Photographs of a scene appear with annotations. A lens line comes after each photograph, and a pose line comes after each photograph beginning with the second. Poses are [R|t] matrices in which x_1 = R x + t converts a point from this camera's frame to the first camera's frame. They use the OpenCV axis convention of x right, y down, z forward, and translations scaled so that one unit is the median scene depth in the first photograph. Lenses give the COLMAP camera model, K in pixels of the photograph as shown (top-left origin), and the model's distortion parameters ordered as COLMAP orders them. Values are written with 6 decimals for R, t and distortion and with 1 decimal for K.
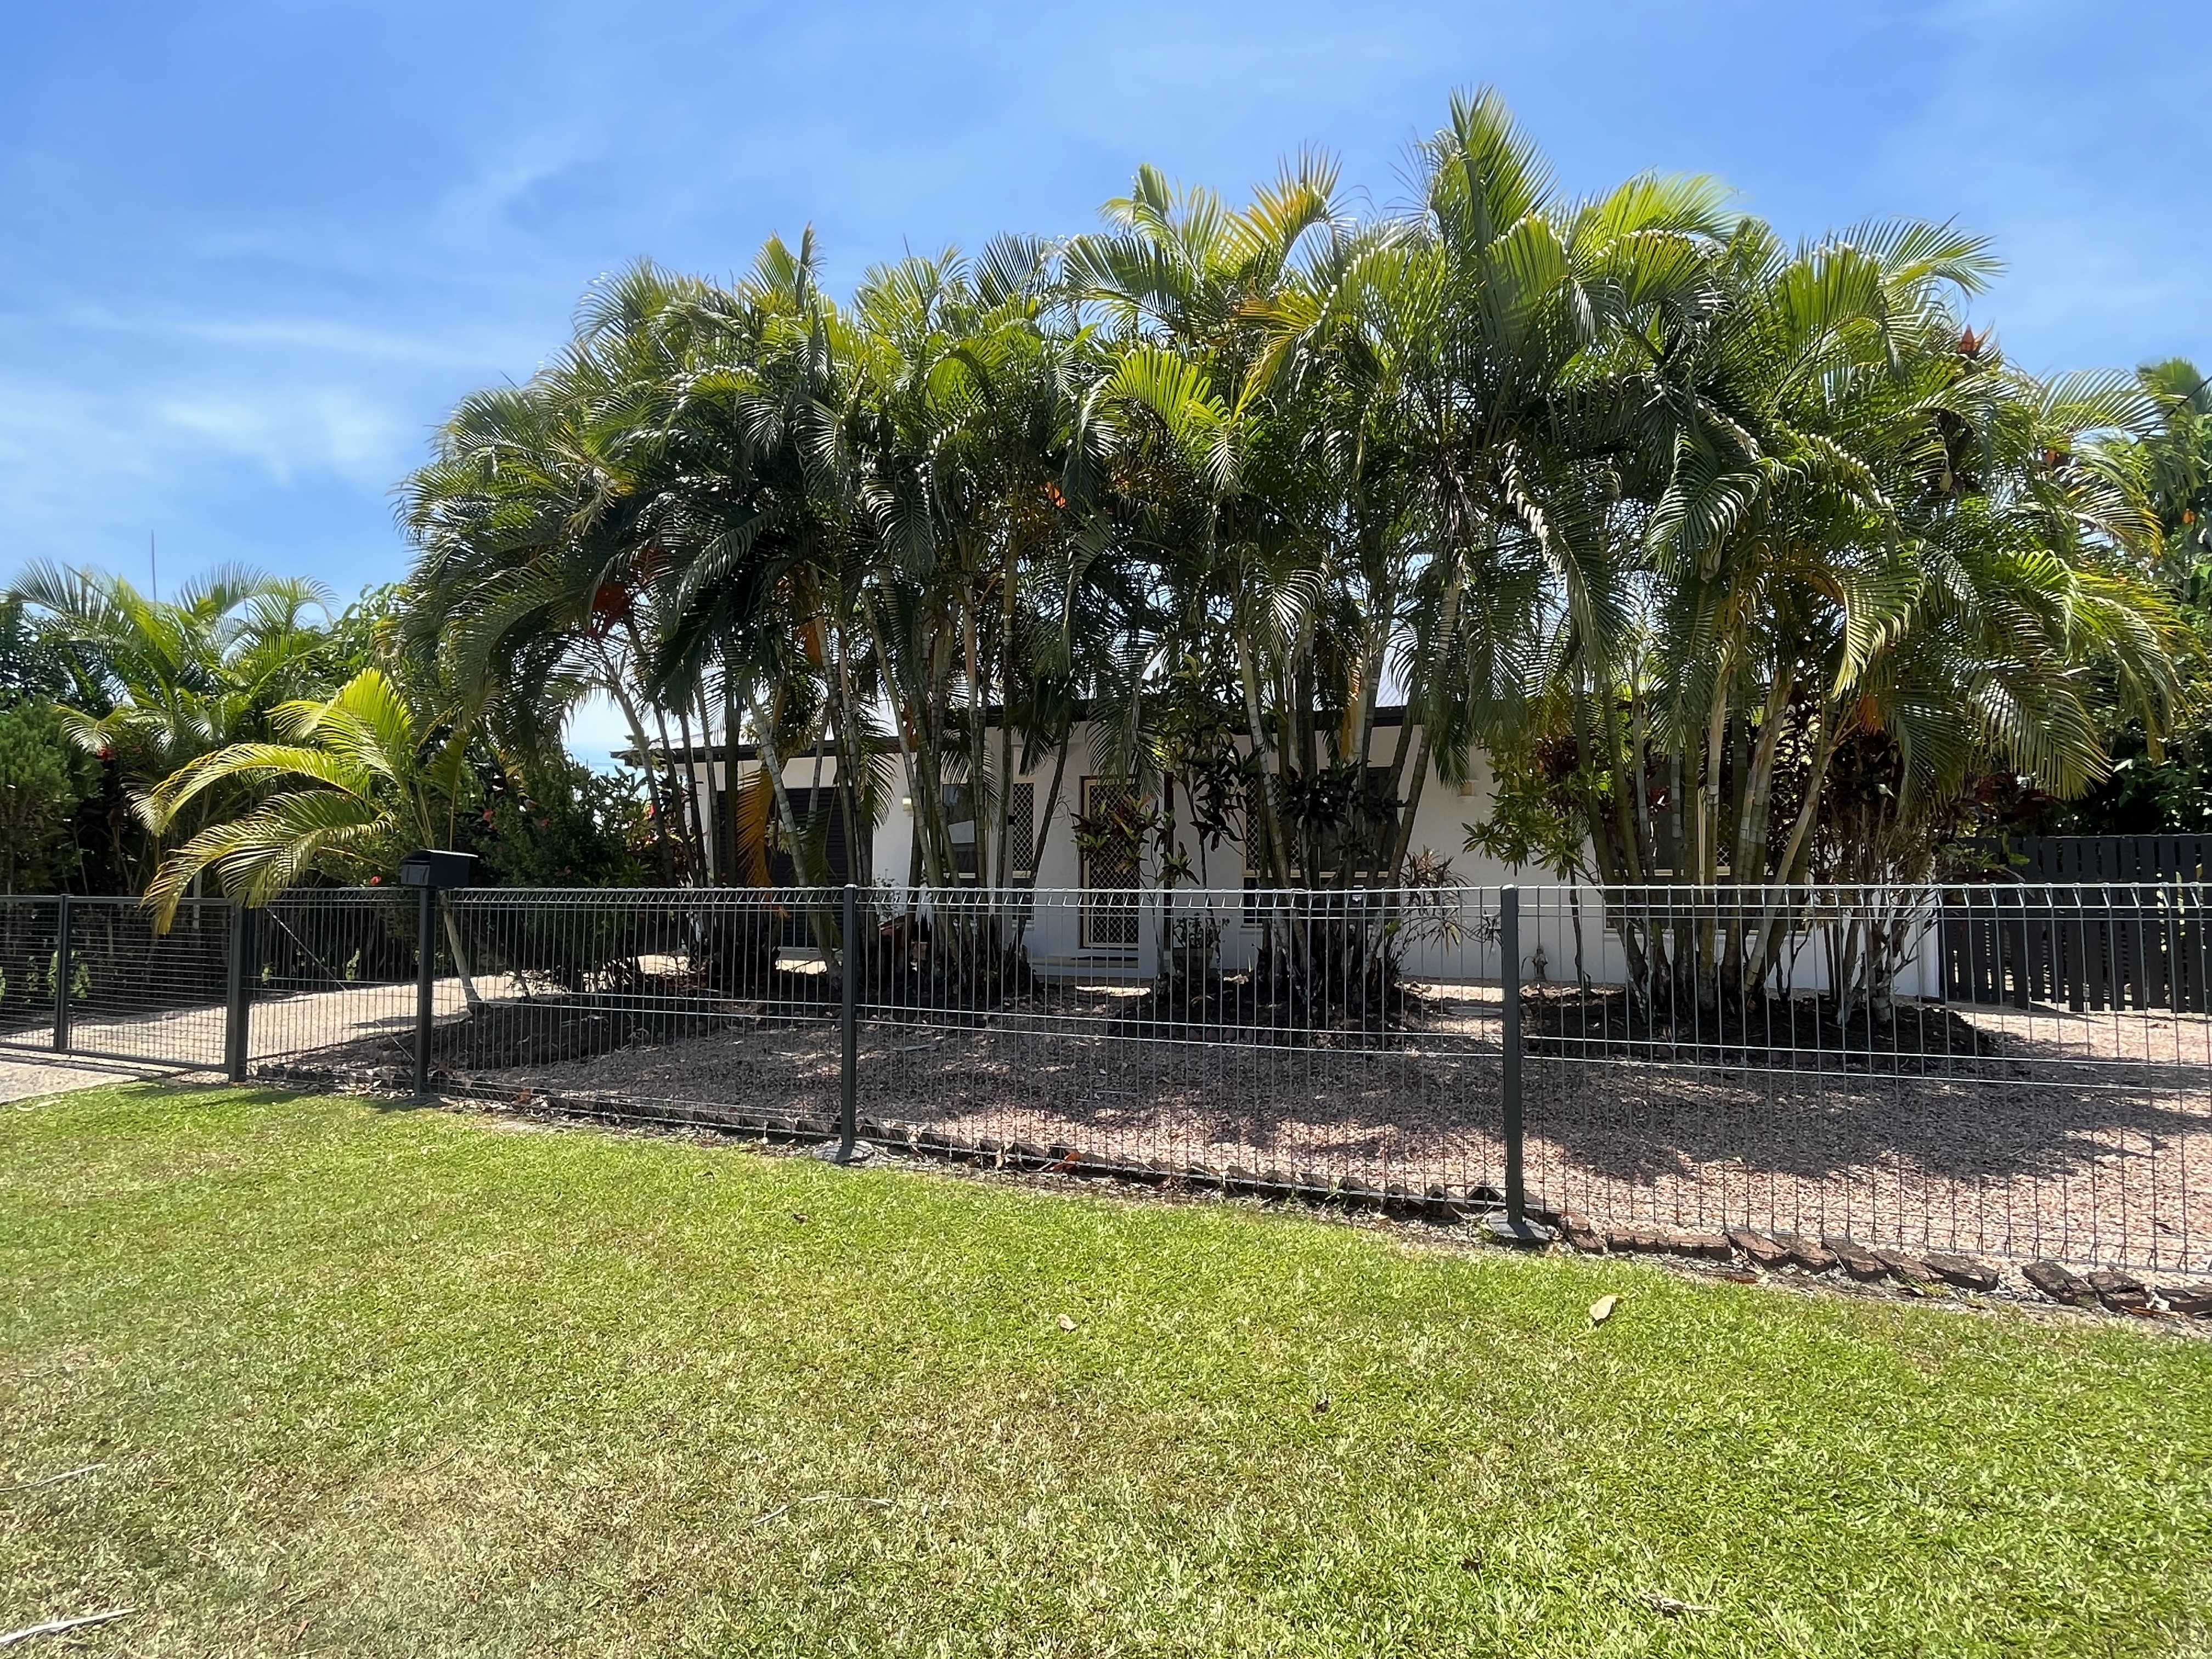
lens RADIAL K [[1177.8, 0, 1109.6], [0, 1177.8, 829.5], [0, 0, 1]] dist [-0.002244, -0.001174]
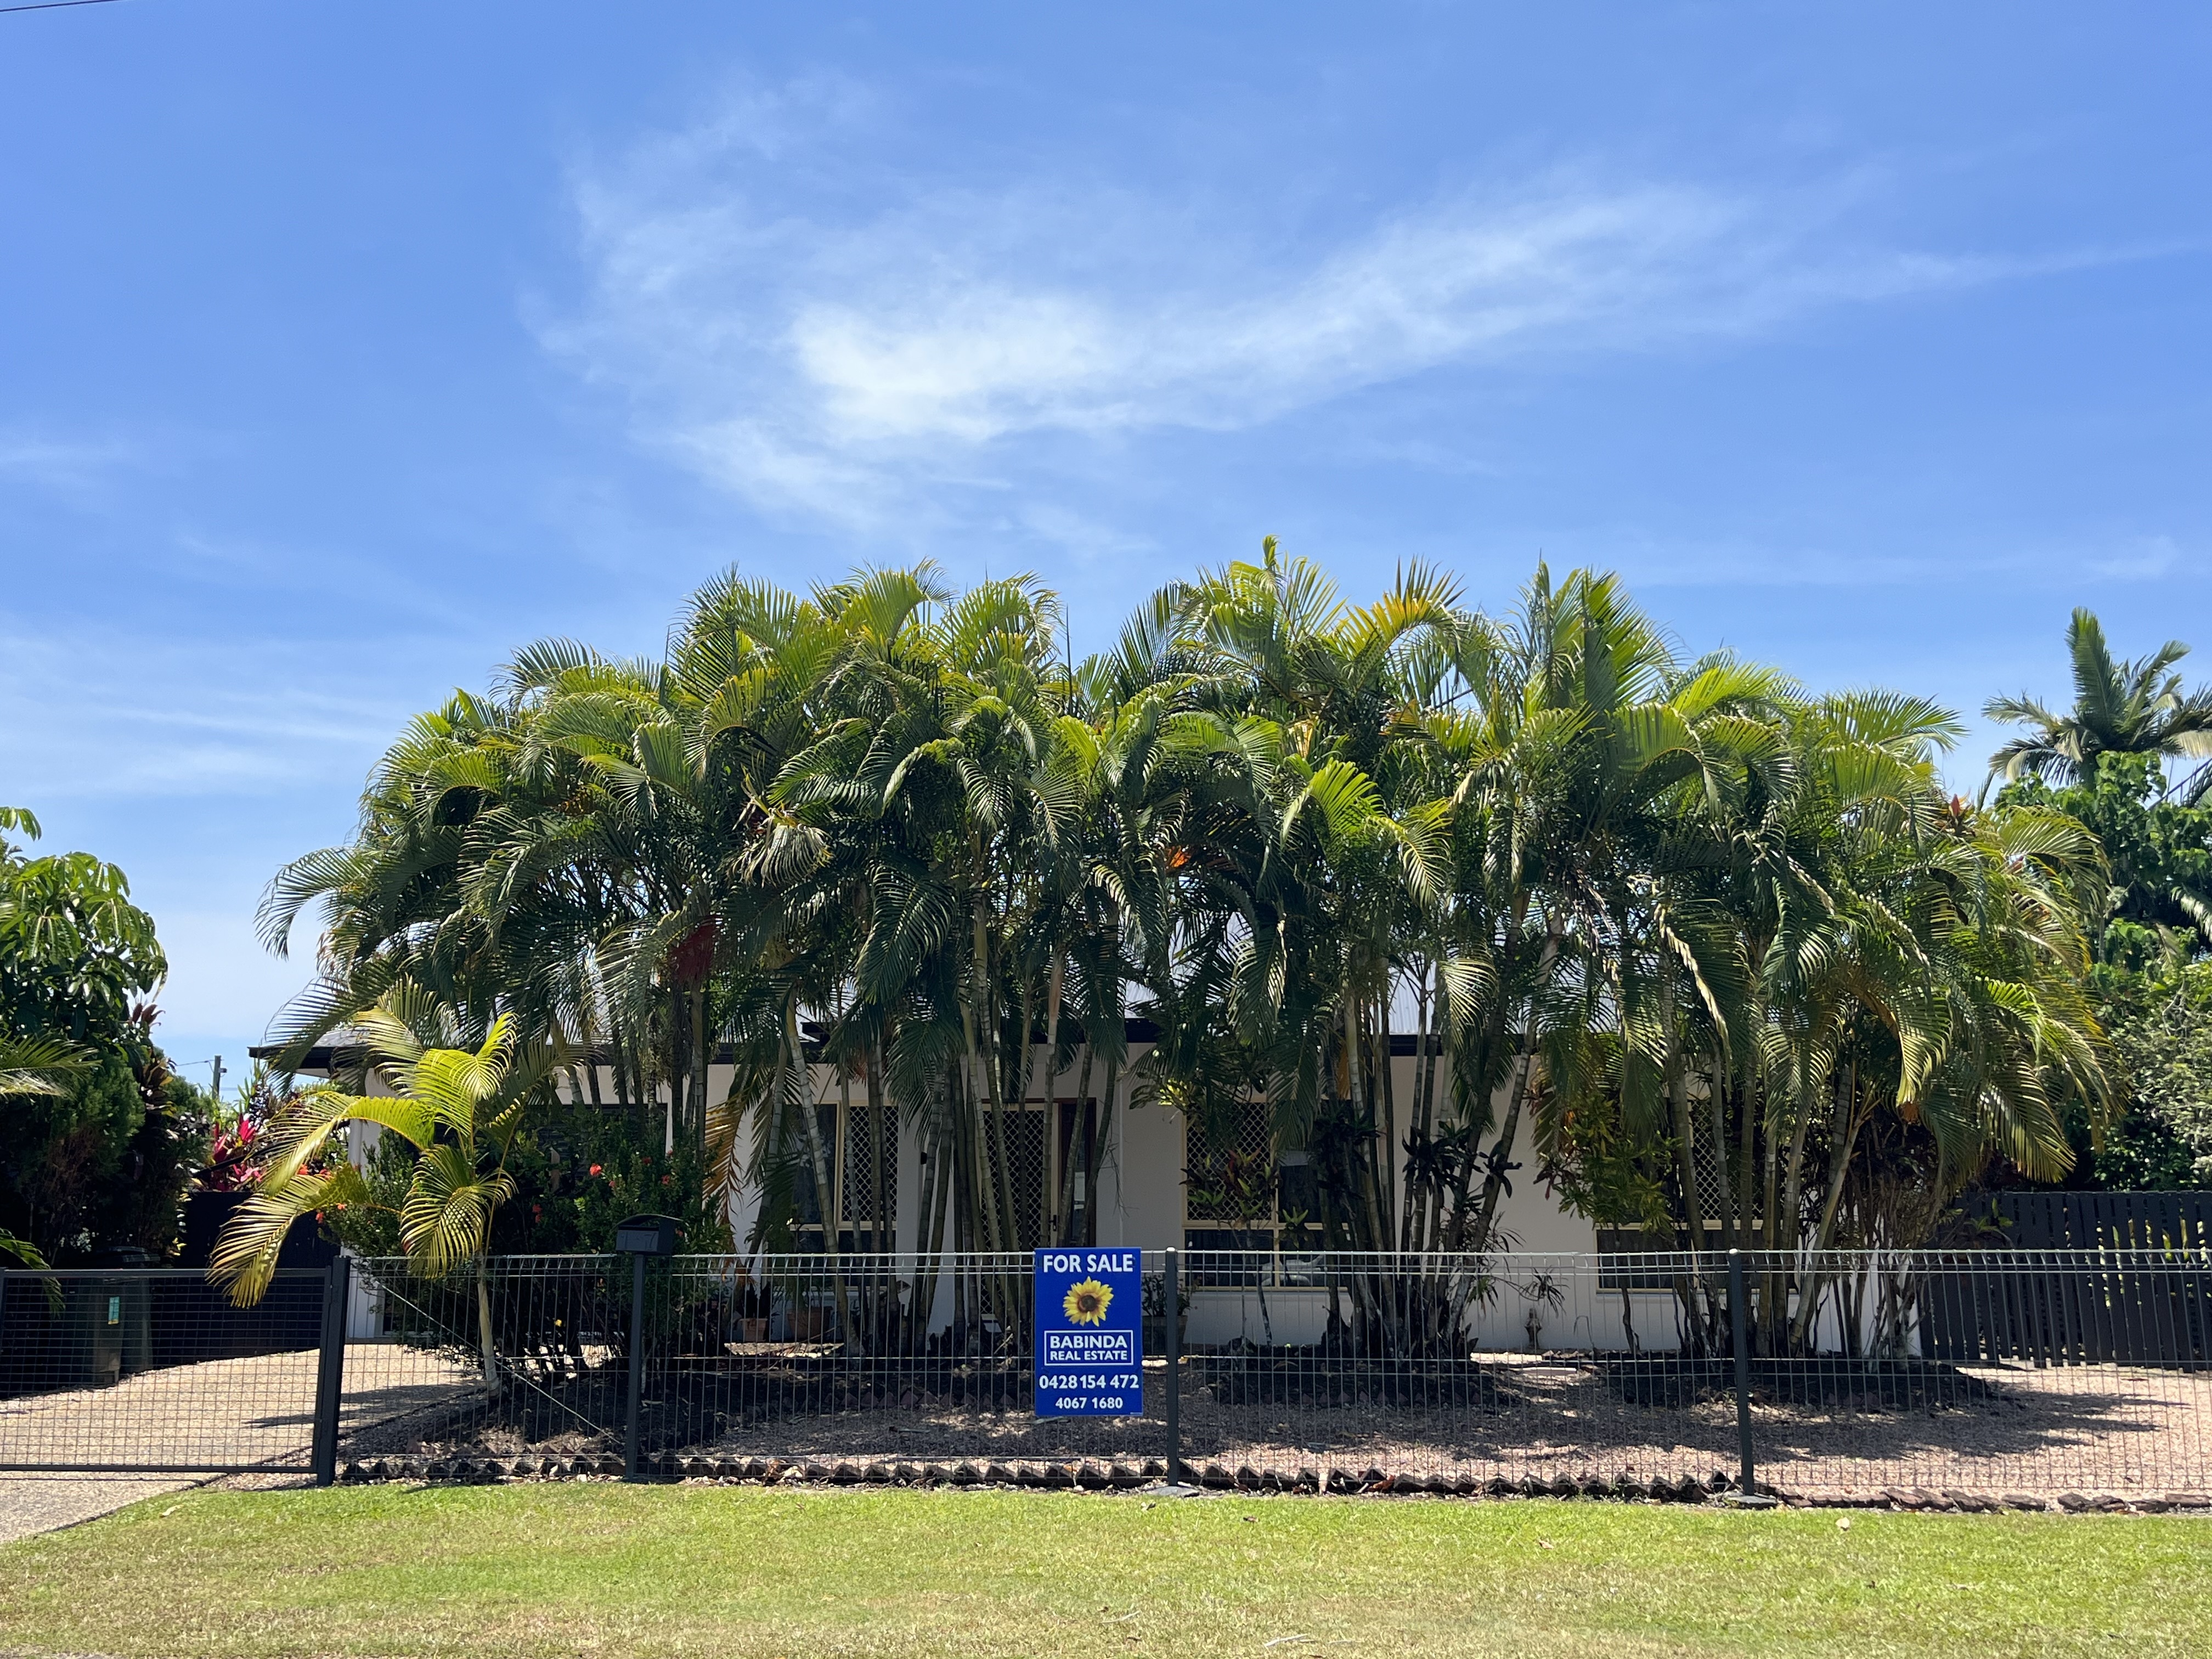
lens RADIAL K [[2049.3, 0, 1103.8], [0, 2049.3, 829.1], [0, 0, 1]] dist [0.010310, 0.000000]
pose [[0.956695, 0.058338, 0.285186, -0.865407], [-0.015251, 0.988412, -0.151027, -0.052907], [-0.290692, 0.140138, 0.946499, -0.917873]]
